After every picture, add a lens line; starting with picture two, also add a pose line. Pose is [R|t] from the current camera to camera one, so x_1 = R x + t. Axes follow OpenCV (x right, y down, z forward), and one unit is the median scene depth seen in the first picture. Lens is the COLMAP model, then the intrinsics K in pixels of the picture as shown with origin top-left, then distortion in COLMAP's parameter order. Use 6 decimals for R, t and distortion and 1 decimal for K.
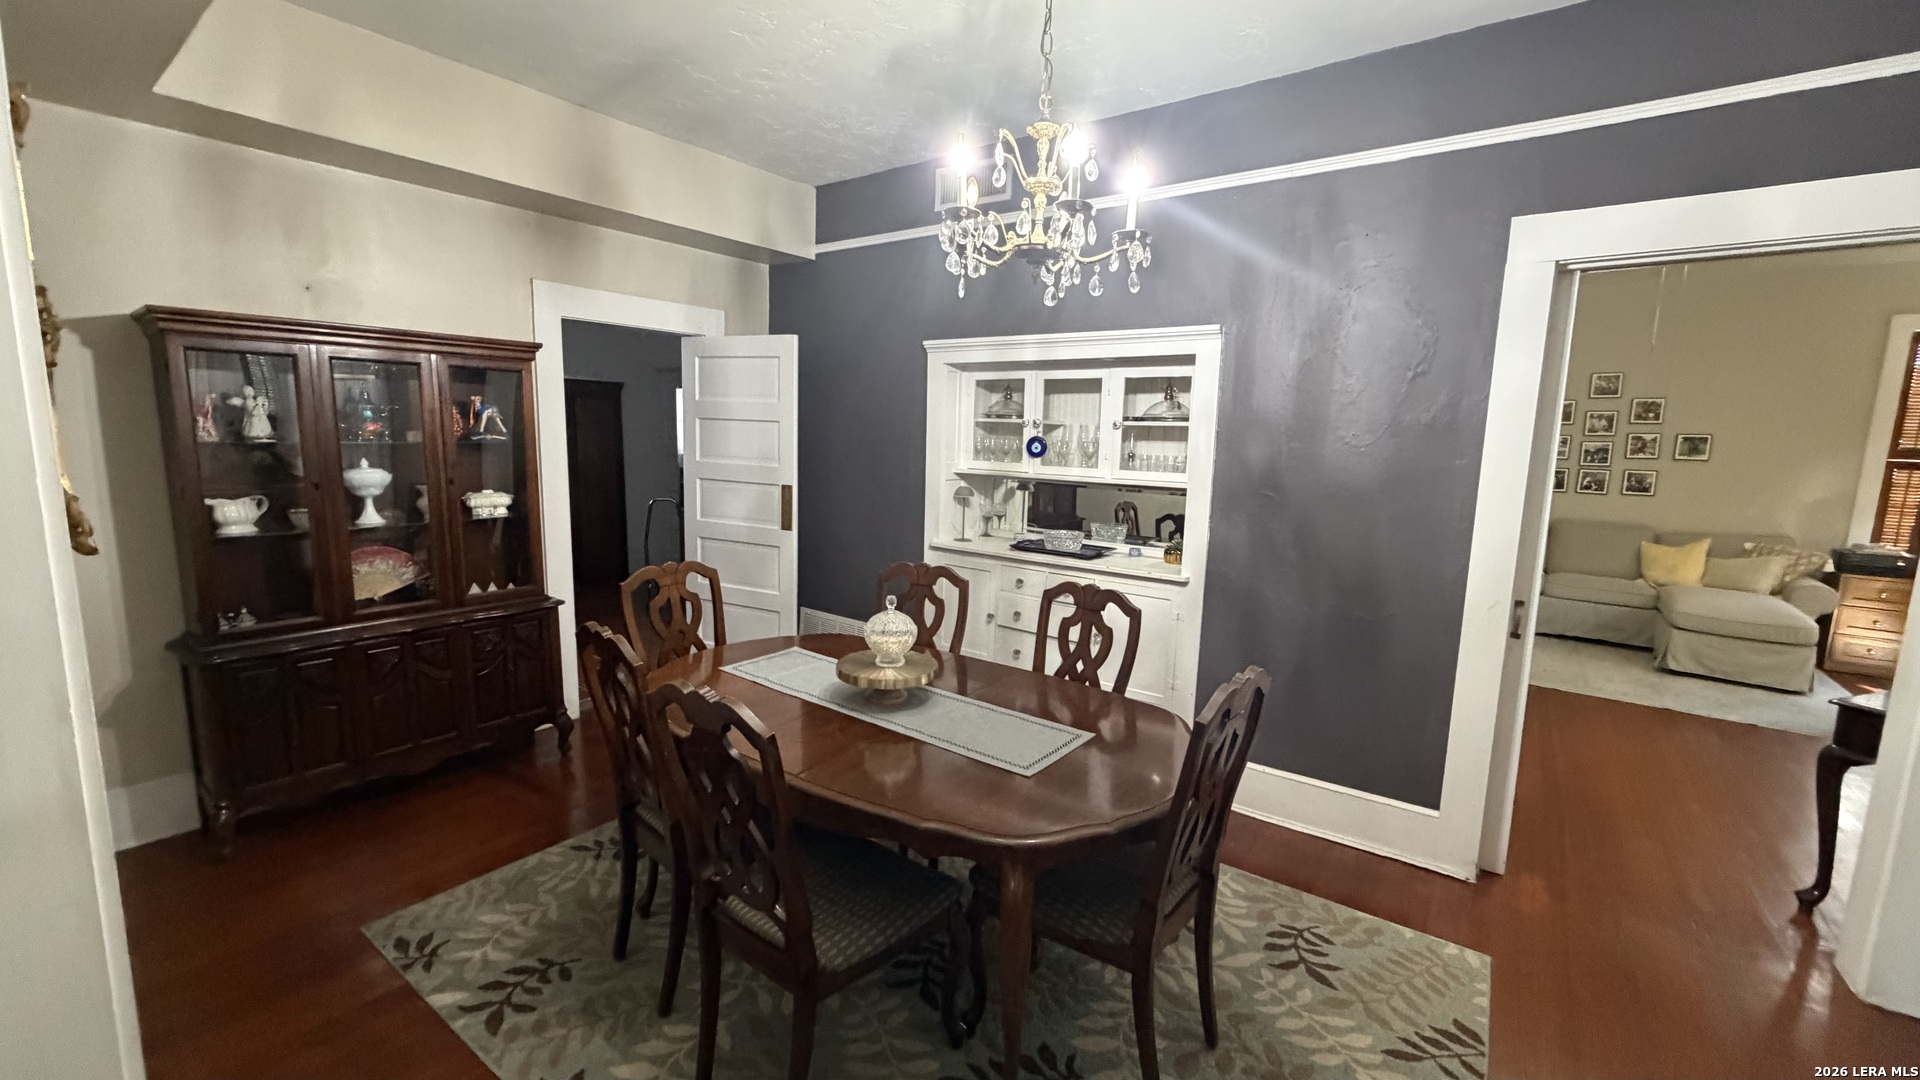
lens RADIAL K [[761.6, 0, 957.8], [0, 761.6, 537.9], [0, 0, 1]] dist [-0.000284, 0.000295]
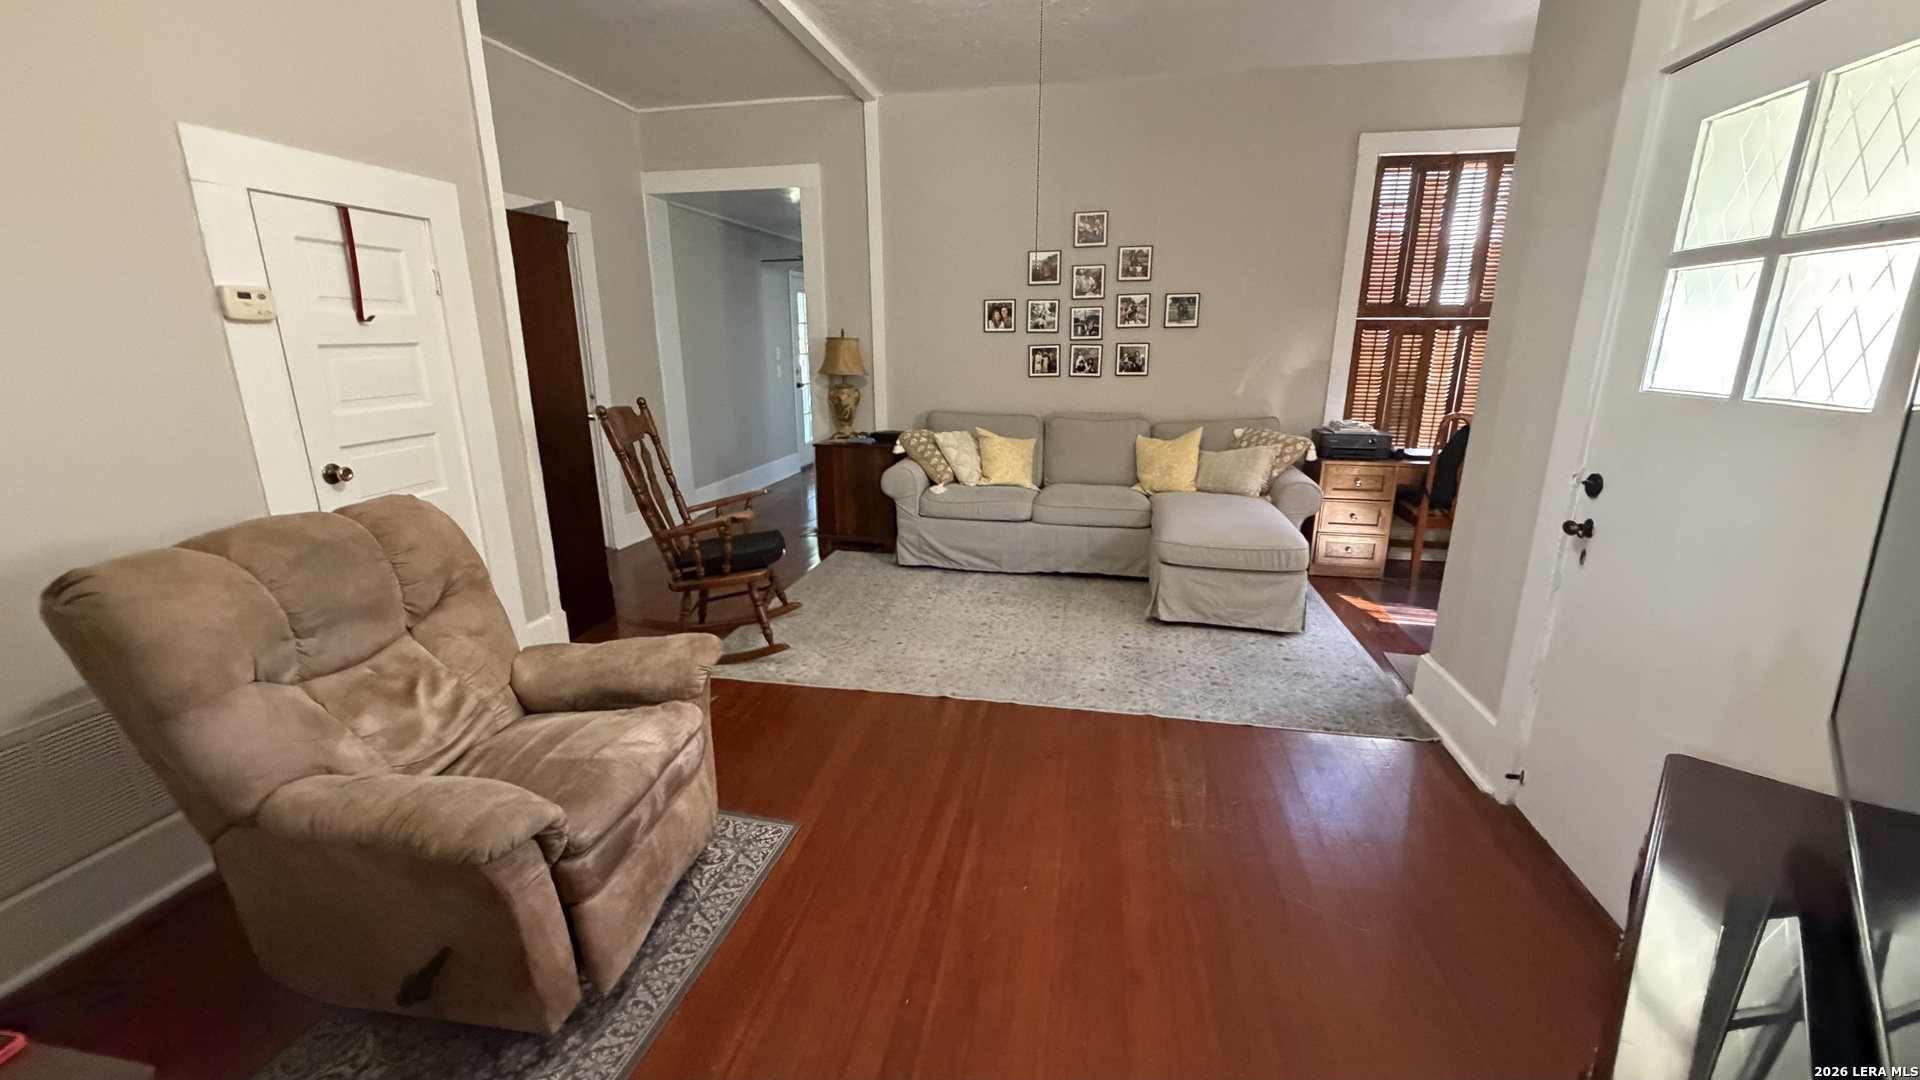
lens RADIAL K [[761.6, 0, 954.8], [0, 761.6, 539.4], [0, 0, 1]] dist [-0.000284, 0.000295]
pose [[0.898839, -0.140222, 0.415241, 0.423649], [0.086599, 0.985581, 0.145365, -0.022187], [-0.429637, -0.094700, 0.898022, 0.399211]]
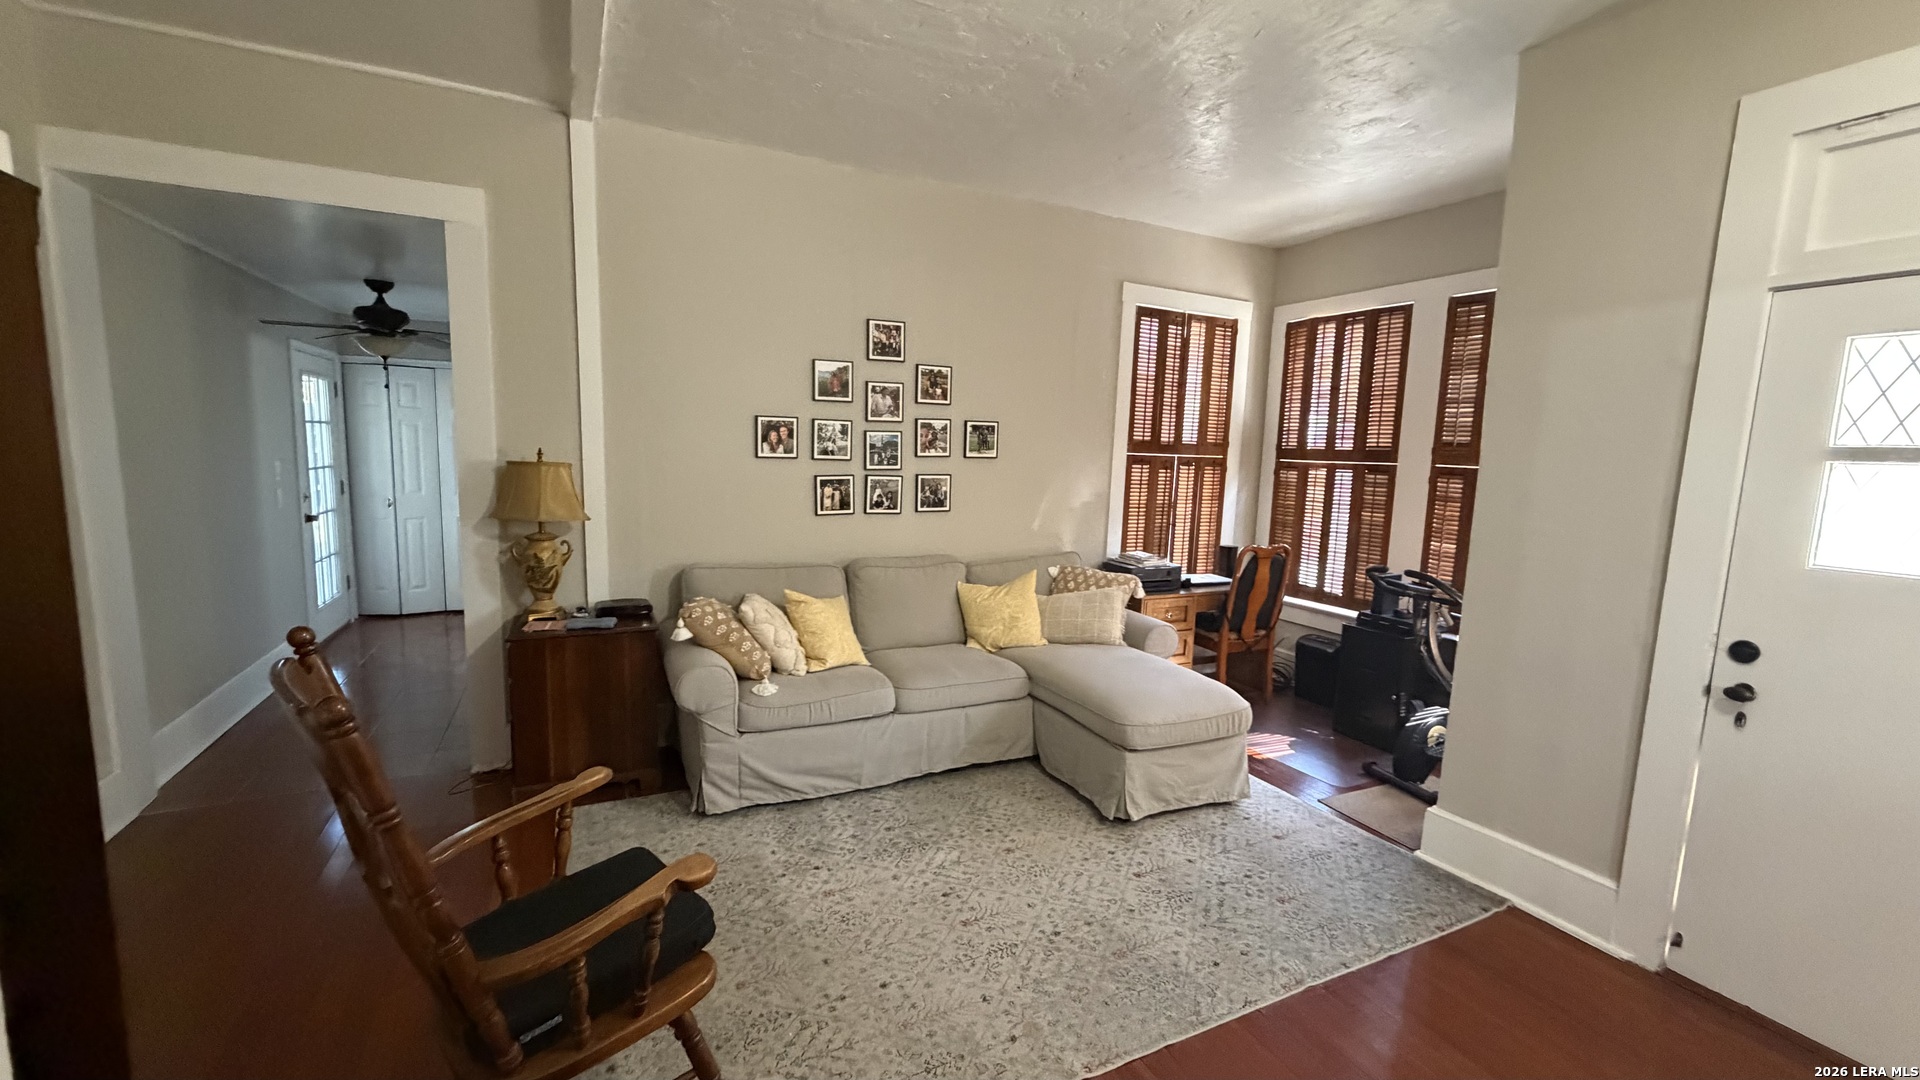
lens RADIAL K [[761.6, 0, 956.6], [0, 761.6, 541.9], [0, 0, 1]] dist [-0.000284, 0.000295]
pose [[0.451910, -0.124754, 0.883297, 0.344098], [0.105140, 0.990720, 0.086135, -0.094896], [-0.885846, 0.053945, 0.460833, 0.752643]]
